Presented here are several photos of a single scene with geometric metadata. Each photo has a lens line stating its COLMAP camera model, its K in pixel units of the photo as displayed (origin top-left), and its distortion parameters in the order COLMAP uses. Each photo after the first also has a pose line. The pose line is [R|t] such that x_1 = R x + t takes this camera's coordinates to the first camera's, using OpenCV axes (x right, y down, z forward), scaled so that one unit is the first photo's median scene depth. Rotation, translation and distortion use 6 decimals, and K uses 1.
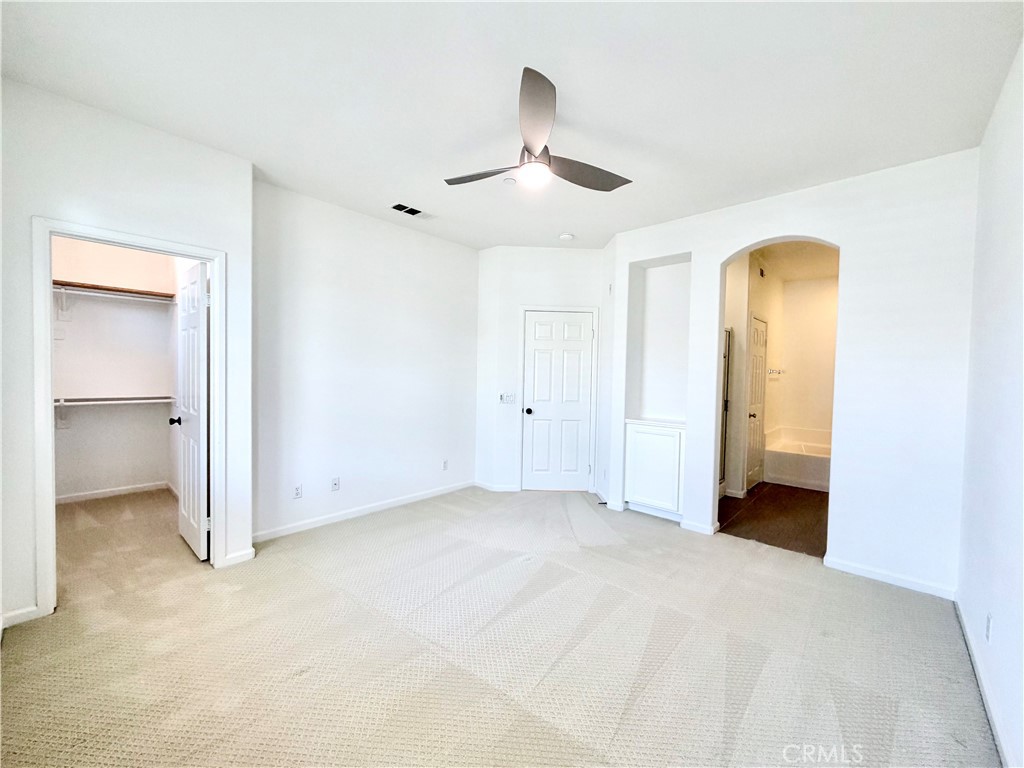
lens RADIAL K [[407.1, 0, 512.0], [0, 407.1, 384.0], [0, 0, 1]] dist [0.011125, 0.000332]
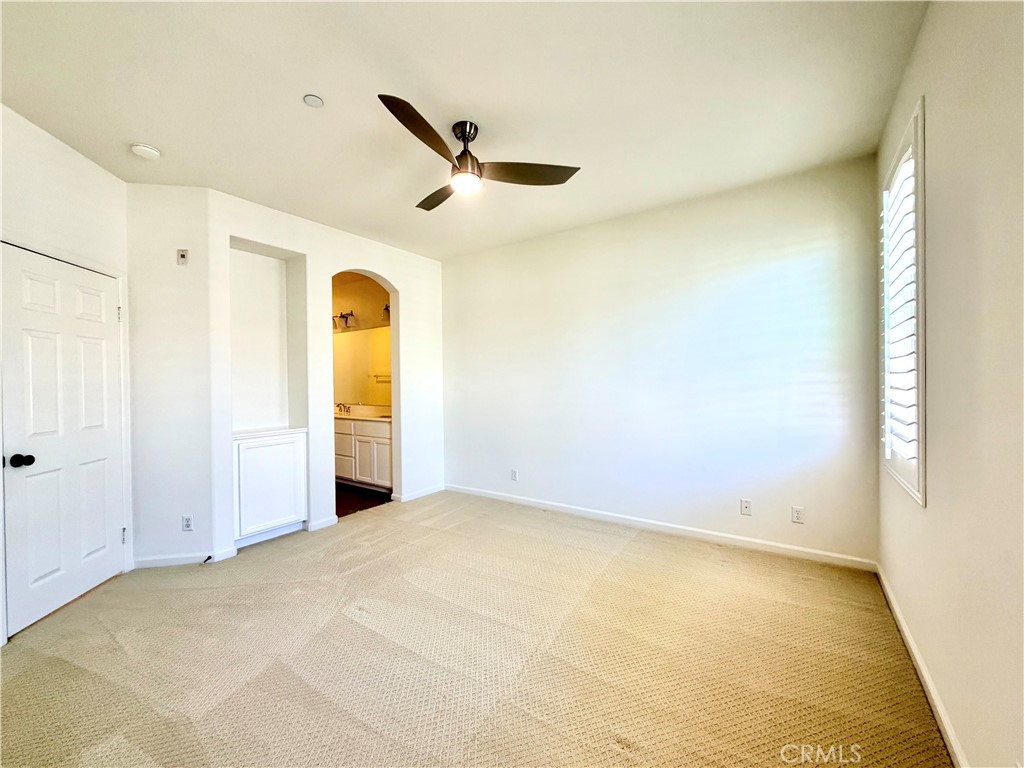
lens RADIAL K [[407.1, 0, 512.0], [0, 407.1, 384.0], [0, 0, 1]] dist [0.011125, 0.000332]
pose [[-0.118331, -0.023350, 0.992700, -0.777902], [0.043825, 0.998627, 0.028714, -0.014142], [-0.992007, 0.046903, -0.117145, 0.784080]]
